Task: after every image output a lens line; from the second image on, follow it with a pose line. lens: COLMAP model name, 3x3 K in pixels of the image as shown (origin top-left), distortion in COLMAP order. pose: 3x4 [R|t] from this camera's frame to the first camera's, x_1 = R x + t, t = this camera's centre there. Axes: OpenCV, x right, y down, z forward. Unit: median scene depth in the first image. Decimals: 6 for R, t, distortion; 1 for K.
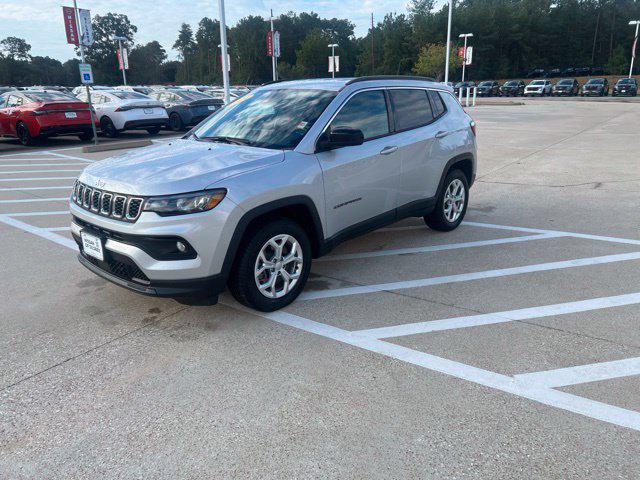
lens RADIAL K [[481.6, 0, 319.6], [0, 481.6, 236.6], [0, 0, 1]] dist [0.045690, -0.043745]
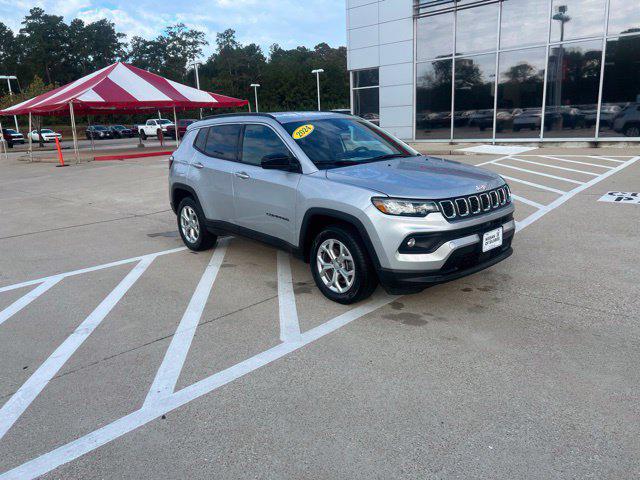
lens RADIAL K [[481.6, 0, 315.3], [0, 481.6, 235.2], [0, 0, 1]] dist [0.045690, -0.043745]
pose [[0.107281, -0.222020, 0.969122, -1.090251], [0.330227, 0.927367, 0.175898, -0.224171], [-0.937785, 0.301160, 0.172806, 0.788731]]
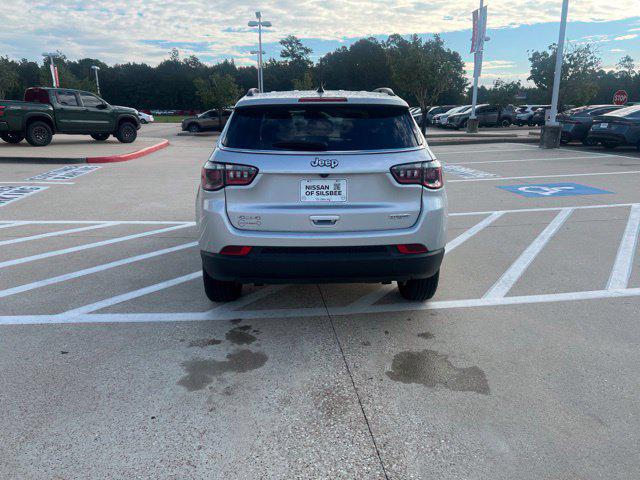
lens RADIAL K [[481.6, 0, 315.6], [0, 481.6, 241.3], [0, 0, 1]] dist [0.045690, -0.043745]
pose [[-0.726320, 0.180015, -0.663366, 0.681563], [-0.197481, 0.869756, 0.452245, -0.484027], [0.658377, 0.459476, -0.596172, 1.613414]]
